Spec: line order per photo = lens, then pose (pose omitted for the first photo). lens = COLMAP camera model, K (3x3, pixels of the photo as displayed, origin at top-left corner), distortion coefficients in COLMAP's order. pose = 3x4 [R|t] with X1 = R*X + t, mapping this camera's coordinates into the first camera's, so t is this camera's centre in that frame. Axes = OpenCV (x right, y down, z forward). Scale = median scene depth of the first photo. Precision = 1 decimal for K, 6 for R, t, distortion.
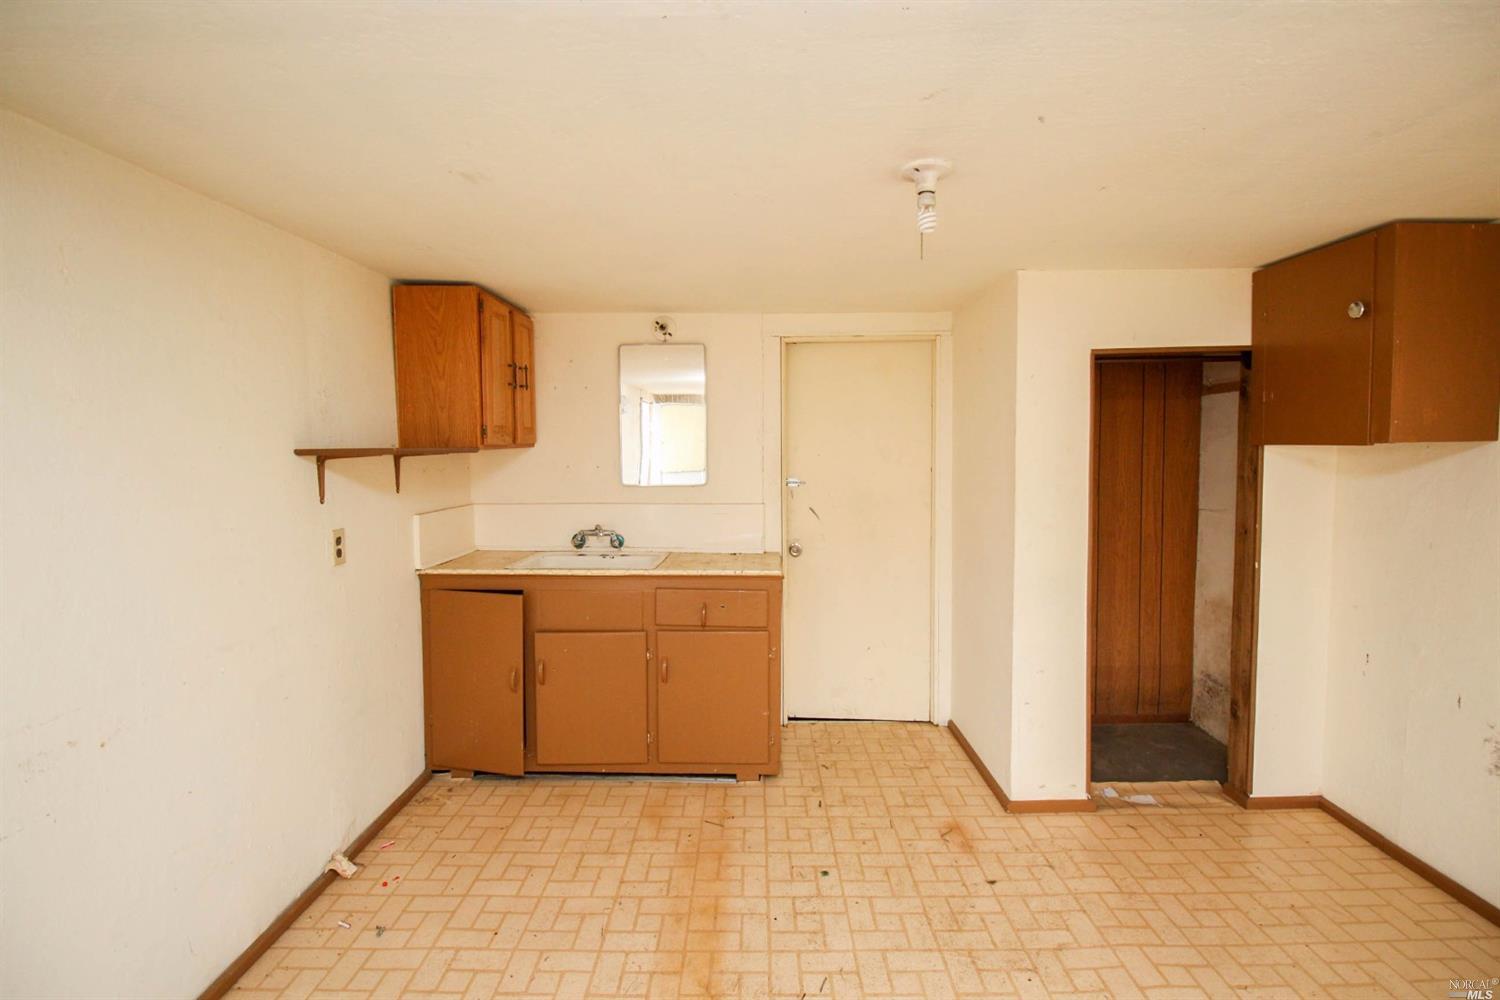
lens RADIAL K [[702.1, 0, 751.8], [0, 702.1, 492.1], [0, 0, 1]] dist [0.003720, -0.014415]
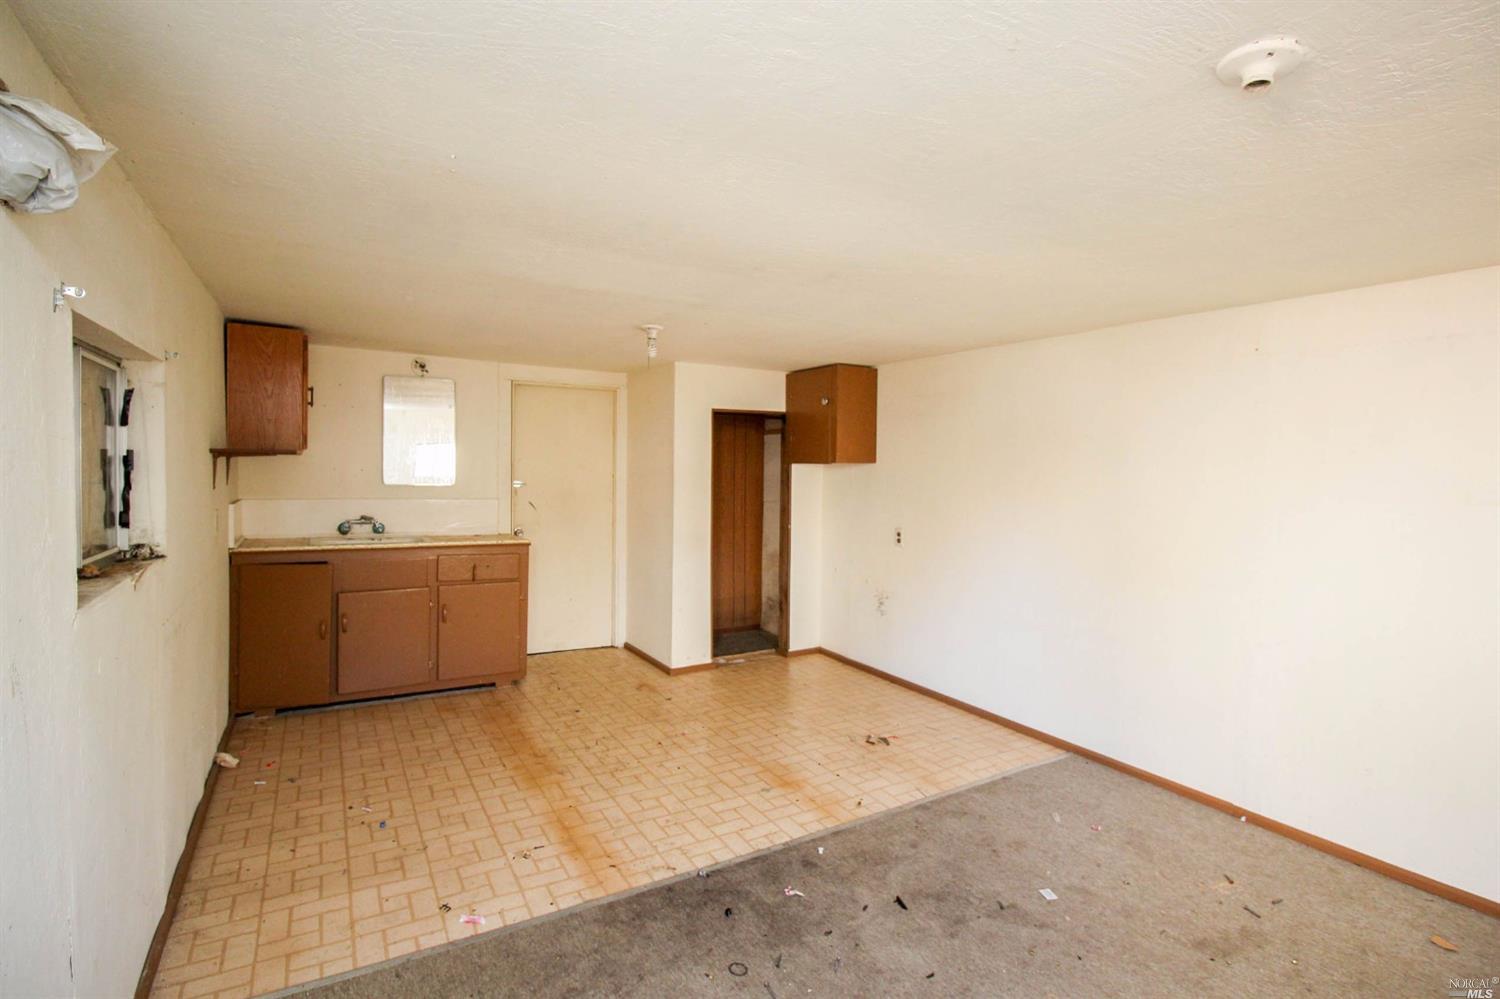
lens RADIAL K [[702.1, 0, 751.8], [0, 702.1, 491.6], [0, 0, 1]] dist [0.003720, -0.014415]
pose [[0.853266, 0.003946, 0.521460, -0.345812], [0.010614, 0.999633, -0.024932, 0.052447], [-0.521367, 0.026809, 0.852911, -0.551219]]
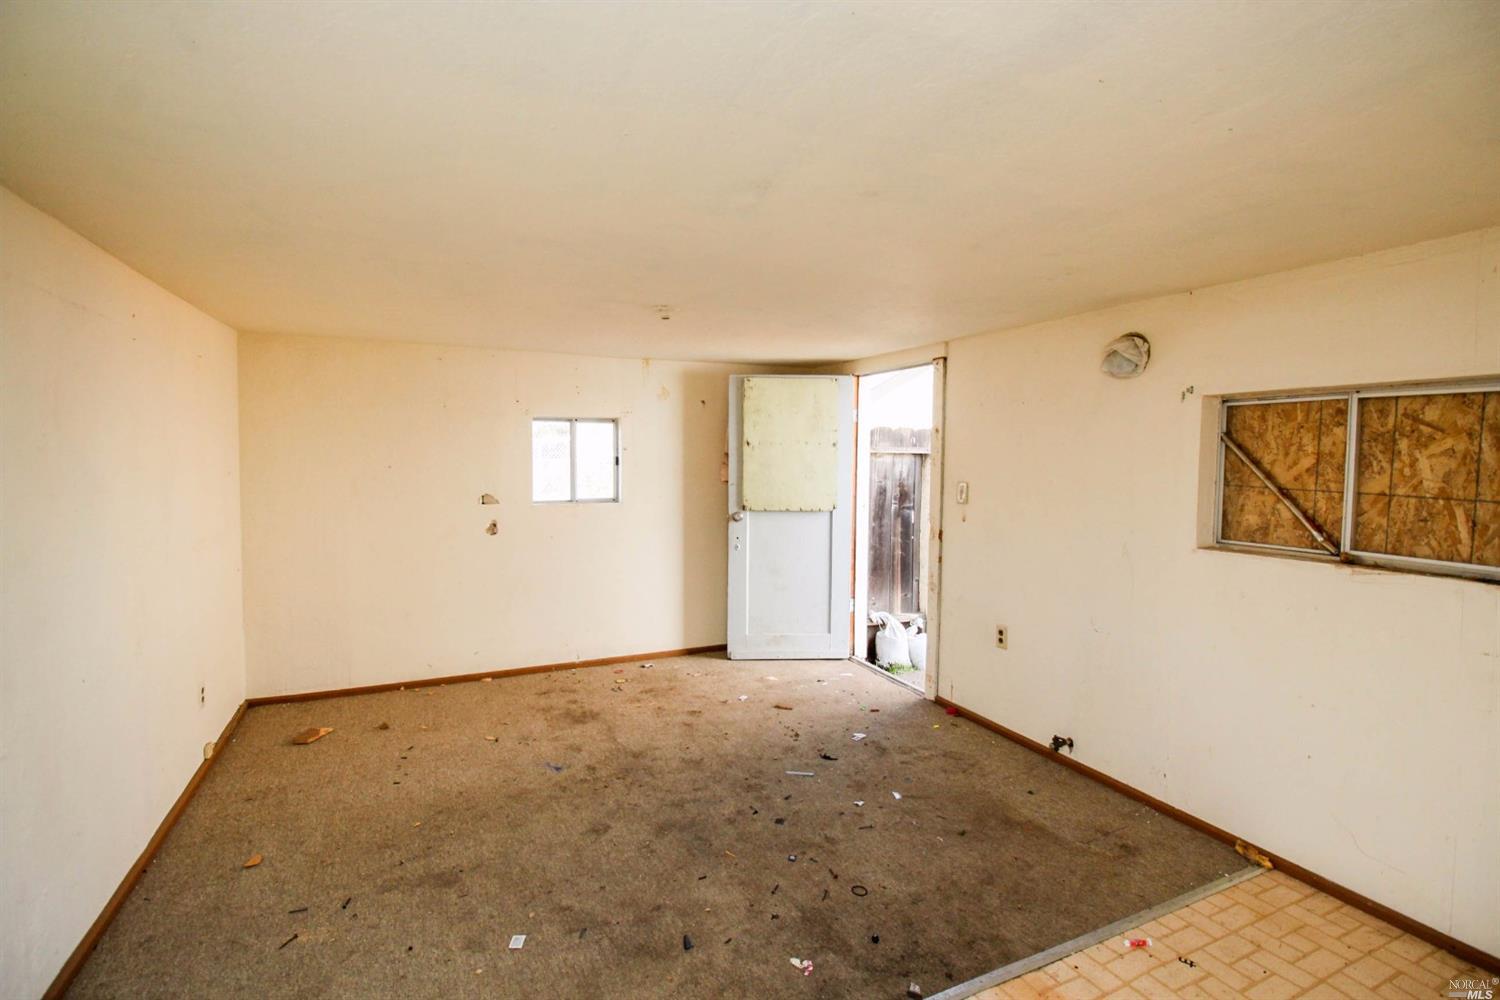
lens RADIAL K [[714.4, 0, 747.8], [0, 714.4, 490.6], [0, 0, 1]] dist [0.000687, -0.015171]
pose [[-0.905743, 0.025023, -0.423089, 0.448065], [-0.025293, 0.993285, 0.112893, -0.051408], [0.423073, 0.112953, -0.899028, 0.673696]]
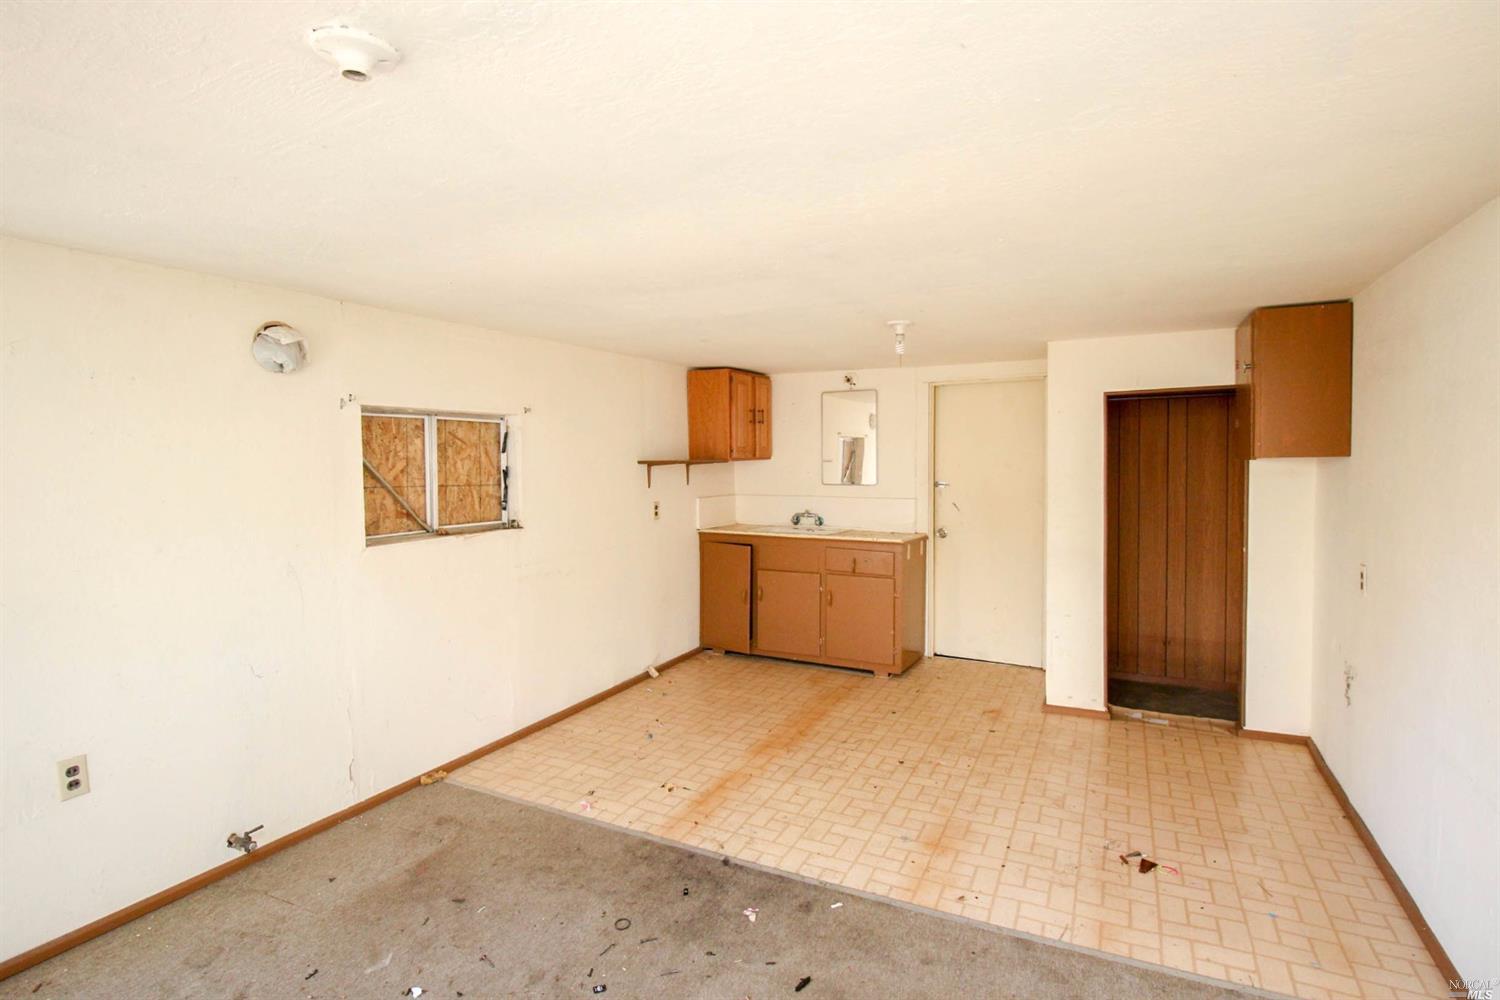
lens RADIAL K [[738.9, 0, 754.7], [0, 738.9, 490.3], [0, 0, 1]] dist [-0.001638, -0.000637]
pose [[0.902092, 0.020009, -0.431080, 0.459179], [-0.027824, 0.999543, -0.011831, 0.032417], [0.430646, 0.022667, 0.902236, -0.624295]]
